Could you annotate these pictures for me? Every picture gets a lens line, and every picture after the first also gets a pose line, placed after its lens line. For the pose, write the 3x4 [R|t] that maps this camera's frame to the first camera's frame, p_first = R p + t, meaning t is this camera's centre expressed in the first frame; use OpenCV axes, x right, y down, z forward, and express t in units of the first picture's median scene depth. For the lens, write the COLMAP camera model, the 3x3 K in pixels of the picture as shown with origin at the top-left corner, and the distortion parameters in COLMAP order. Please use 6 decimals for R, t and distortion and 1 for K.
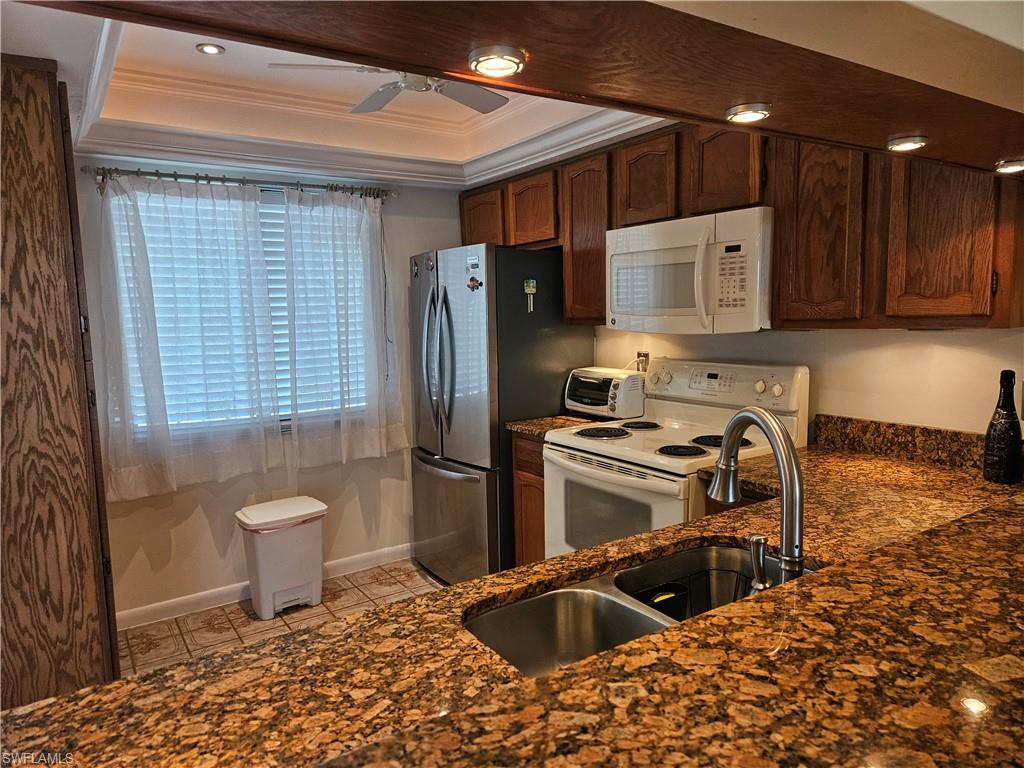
lens RADIAL K [[687.5, 0, 512.7], [0, 687.5, 385.3], [0, 0, 1]] dist [0.042249, -0.049881]
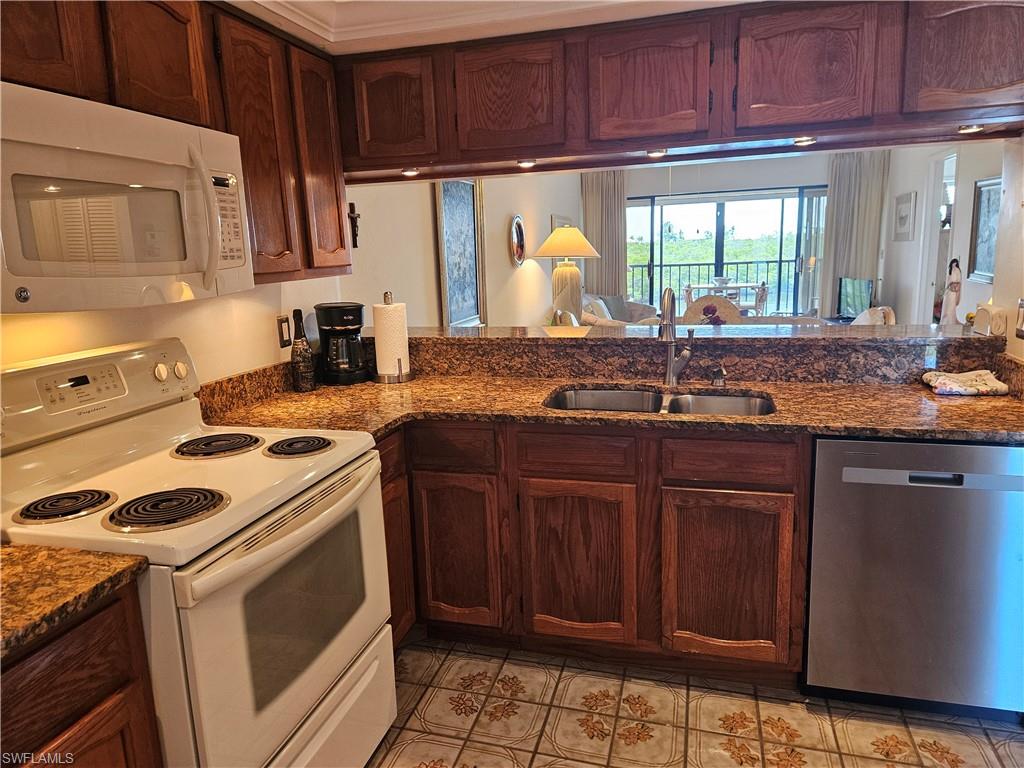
lens RADIAL K [[687.5, 0, 503.4], [0, 687.5, 378.3], [0, 0, 1]] dist [0.042249, -0.049881]
pose [[-0.647757, -0.097177, 0.755624, -0.478128], [0.130190, 0.963123, 0.235467, -0.130144], [-0.750641, 0.250900, -0.611218, 1.297915]]
